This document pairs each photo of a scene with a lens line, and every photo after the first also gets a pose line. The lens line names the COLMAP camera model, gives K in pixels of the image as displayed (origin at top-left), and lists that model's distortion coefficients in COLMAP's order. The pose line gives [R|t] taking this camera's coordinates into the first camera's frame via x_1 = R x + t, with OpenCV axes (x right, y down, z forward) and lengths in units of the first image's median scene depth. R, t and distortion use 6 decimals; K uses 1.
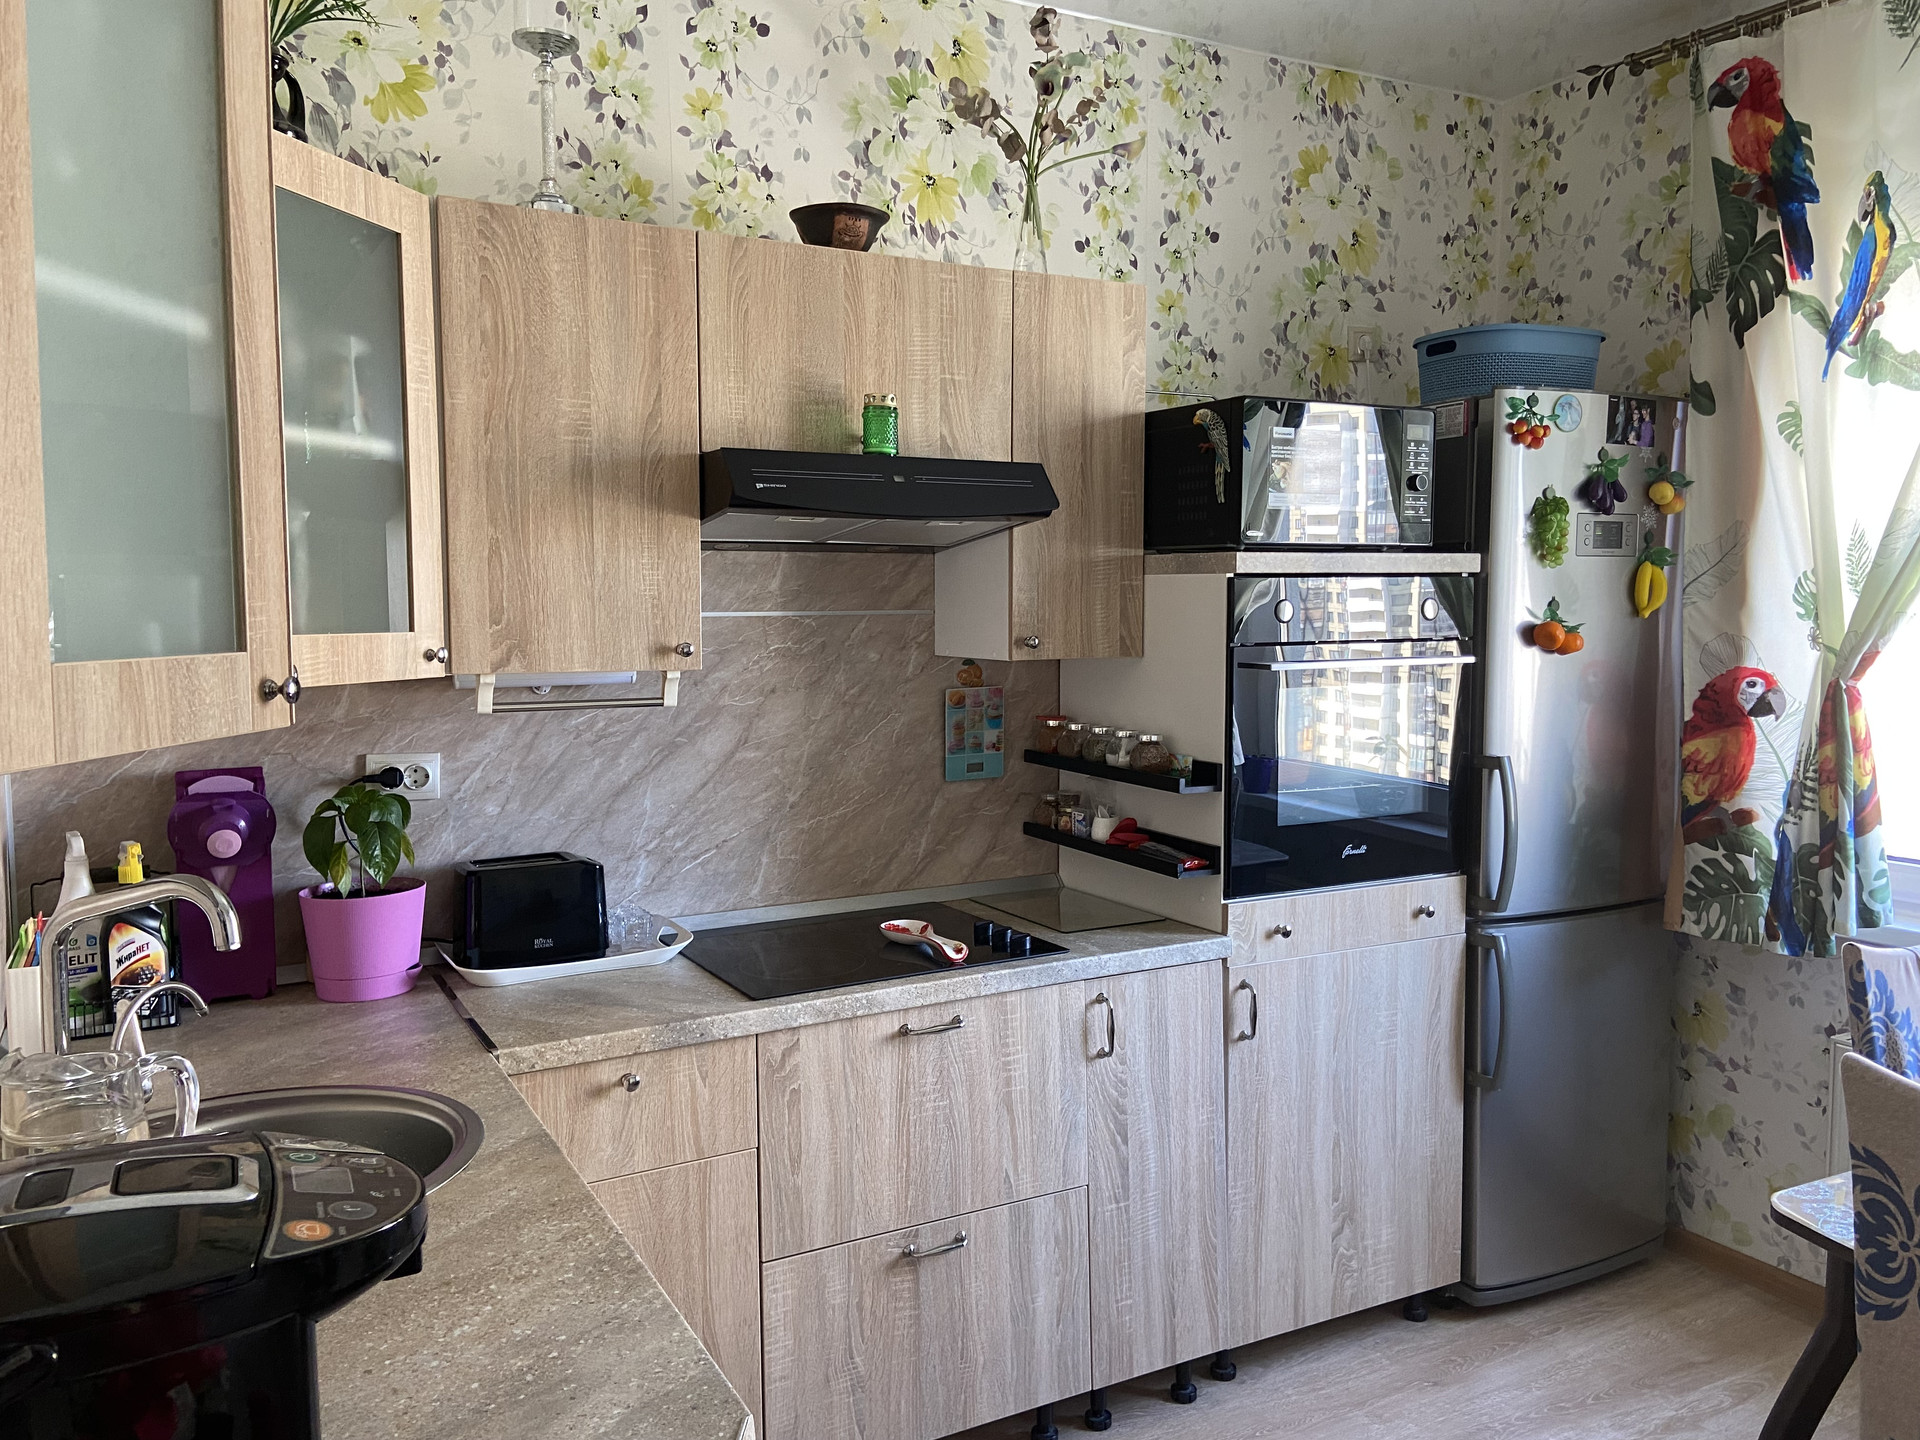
lens RADIAL K [[1457.6, 0, 949.5], [0, 1457.6, 706.0], [0, 0, 1]] dist [0.116018, -0.140887]
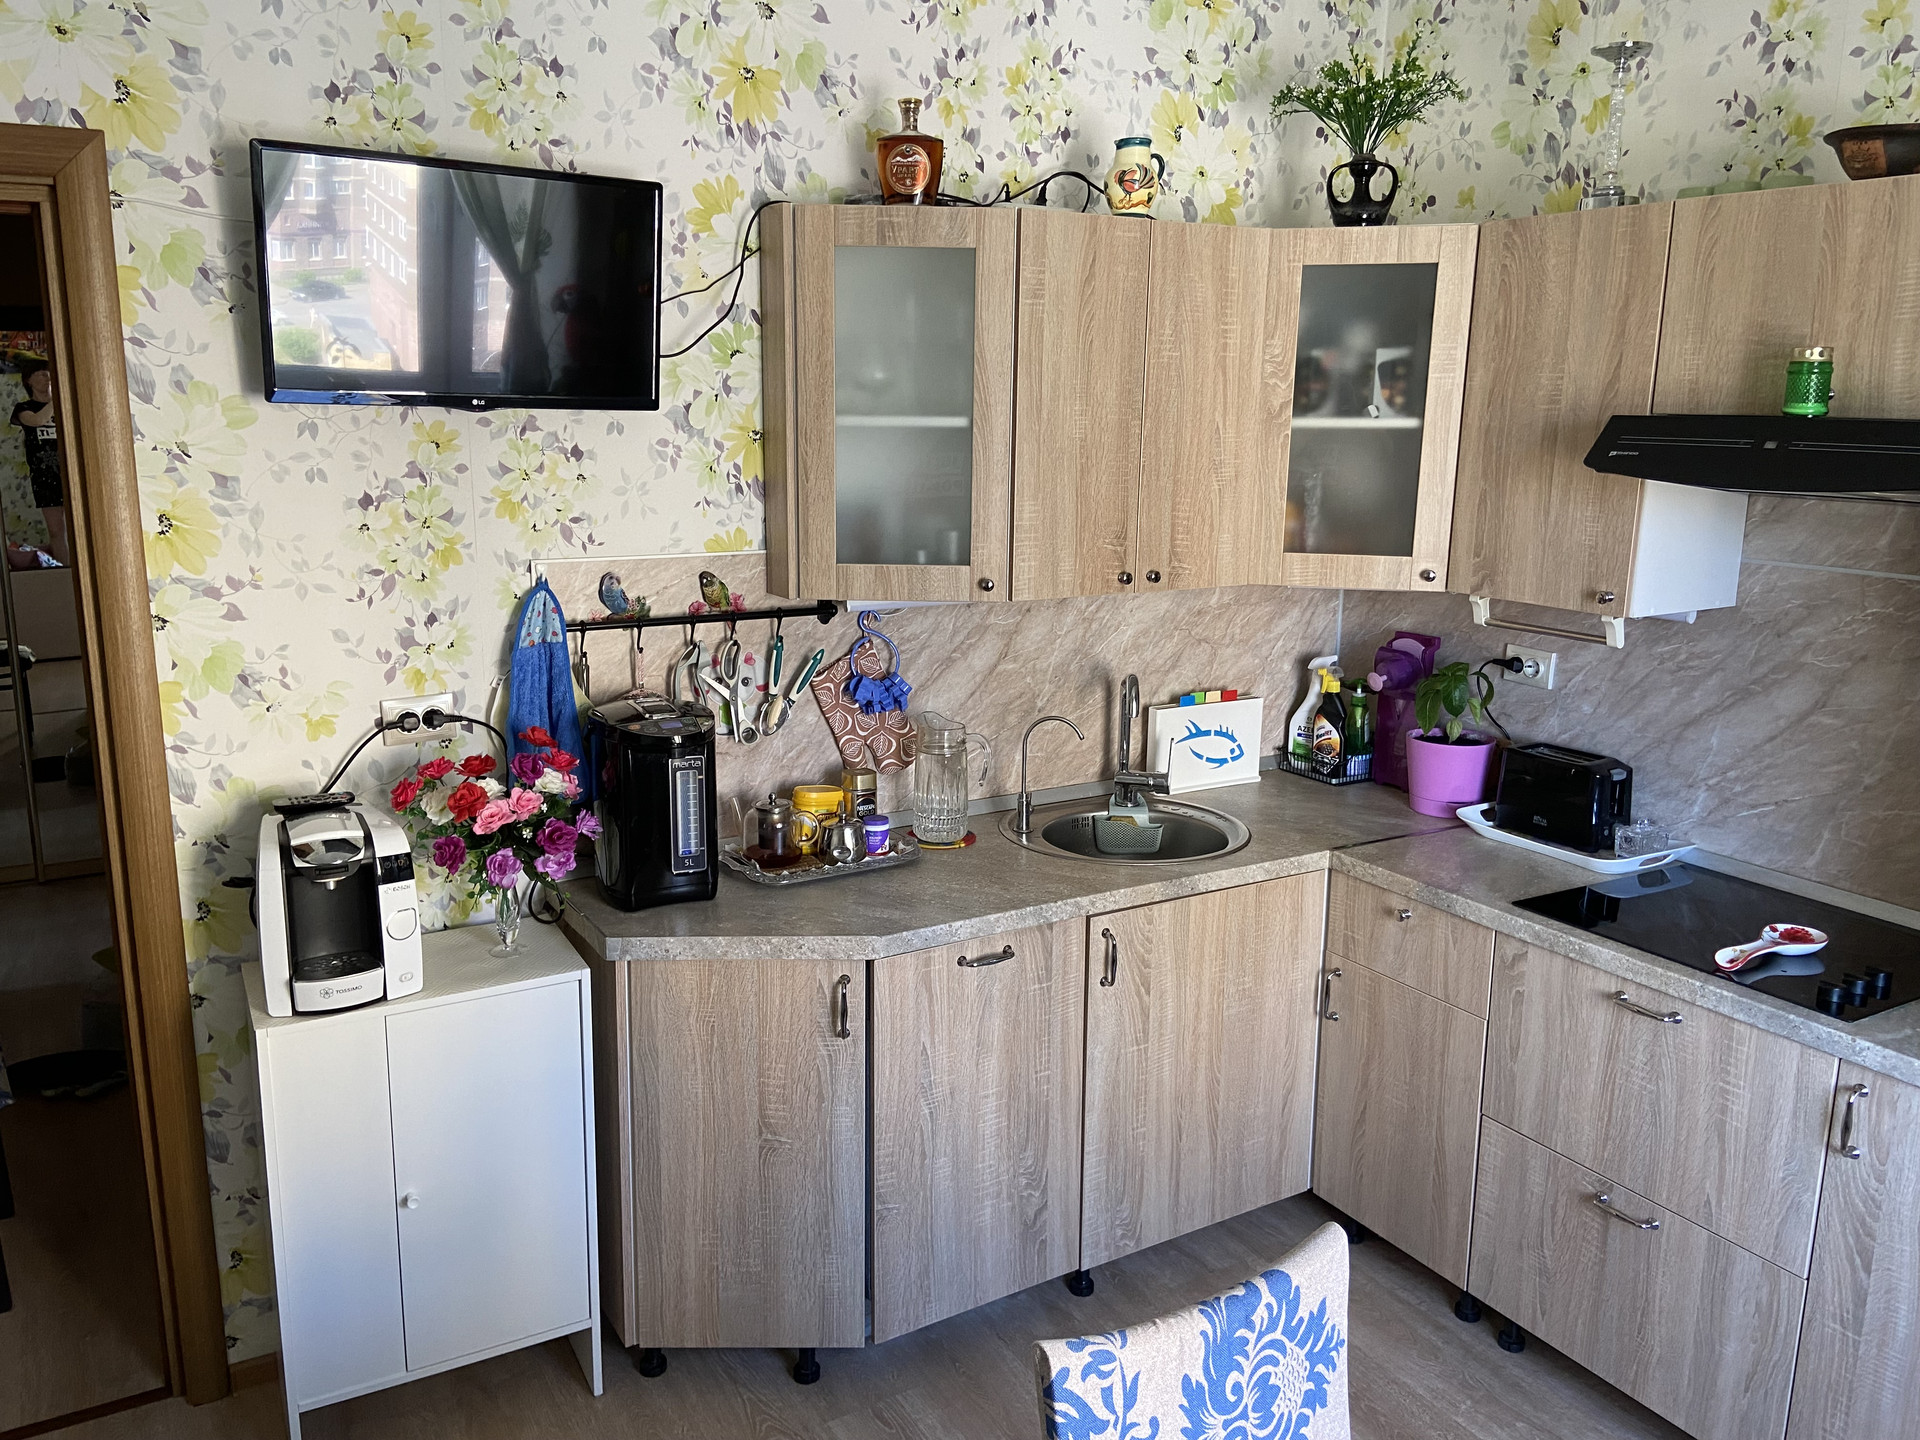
lens RADIAL K [[1457.6, 0, 949.5], [0, 1457.6, 706.0], [0, 0, 1]] dist [0.116018, -0.140887]
pose [[0.032335, 0.213129, -0.976489, 0.864783], [-0.081525, 0.974307, 0.209953, -0.145325], [0.996147, 0.072820, 0.048880, 0.439924]]
